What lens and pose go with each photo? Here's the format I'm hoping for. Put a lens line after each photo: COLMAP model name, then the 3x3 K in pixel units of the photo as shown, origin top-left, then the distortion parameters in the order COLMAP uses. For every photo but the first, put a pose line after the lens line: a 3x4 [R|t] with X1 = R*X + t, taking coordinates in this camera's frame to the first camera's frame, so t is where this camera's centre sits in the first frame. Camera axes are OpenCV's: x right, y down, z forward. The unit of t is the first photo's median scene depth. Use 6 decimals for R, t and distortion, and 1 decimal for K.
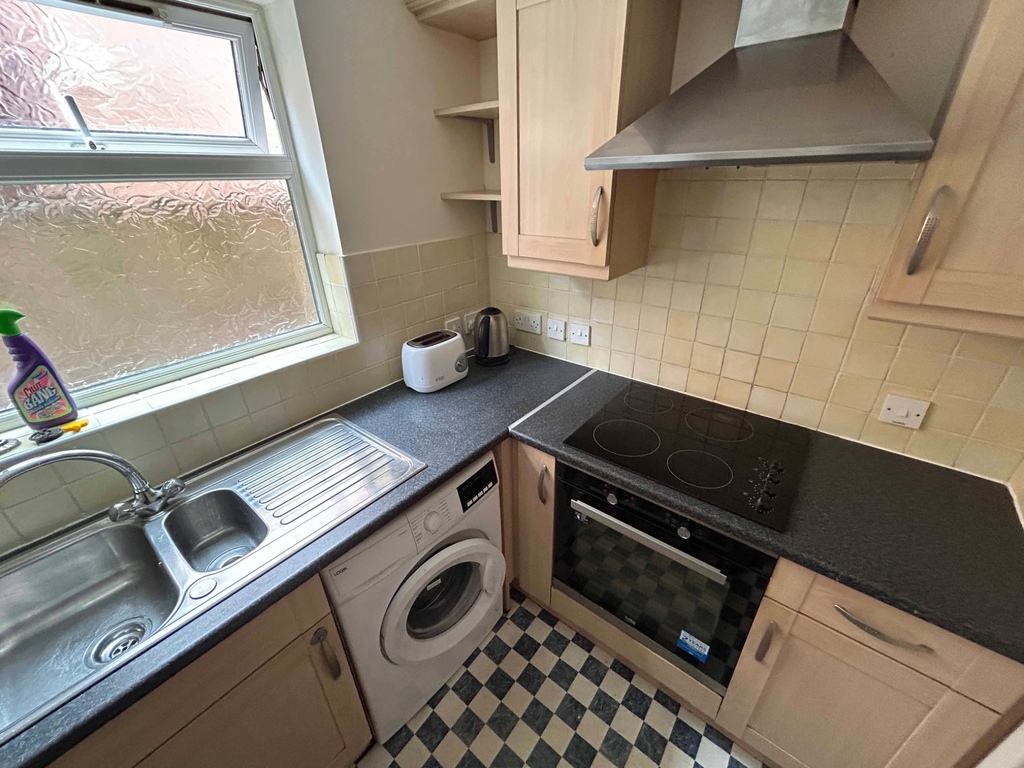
lens RADIAL K [[410.7, 0, 509.0], [0, 410.7, 384.4], [0, 0, 1]] dist [-0.001429, 0.000467]
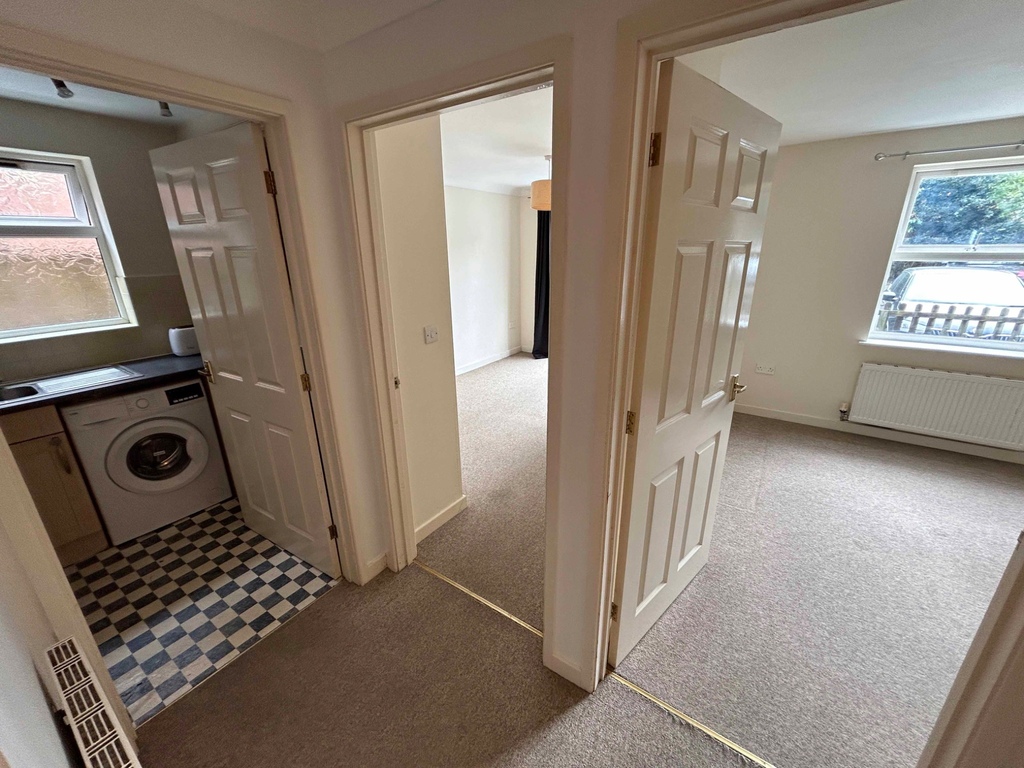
lens RADIAL K [[410.7, 0, 509.0], [0, 410.7, 384.4], [0, 0, 1]] dist [-0.001429, 0.000467]
pose [[0.997374, -0.018117, 0.070122, 1.254918], [0.028467, 0.988347, -0.149535, 0.523592], [-0.066596, 0.151139, 0.986267, -0.925951]]
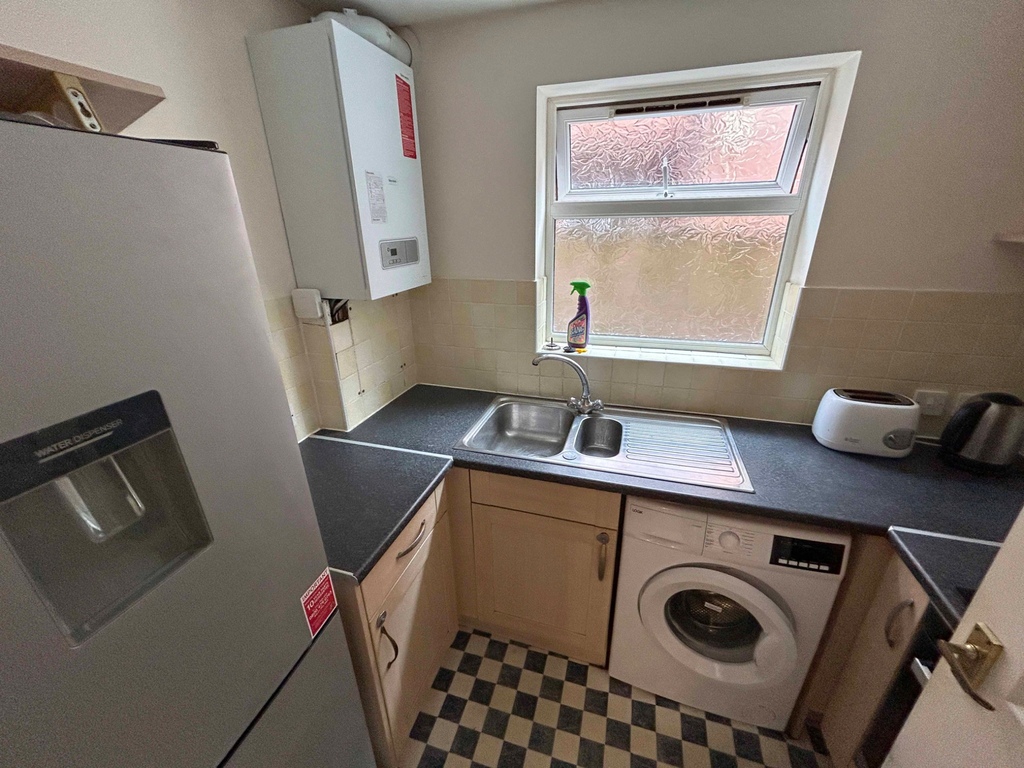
lens RADIAL K [[410.7, 0, 509.0], [0, 410.7, 384.4], [0, 0, 1]] dist [-0.001429, 0.000467]
pose [[0.369126, 0.358339, -0.857519, 0.313699], [-0.409262, 0.891074, 0.196191, 0.008705], [0.834416, 0.278531, 0.475574, -0.050186]]
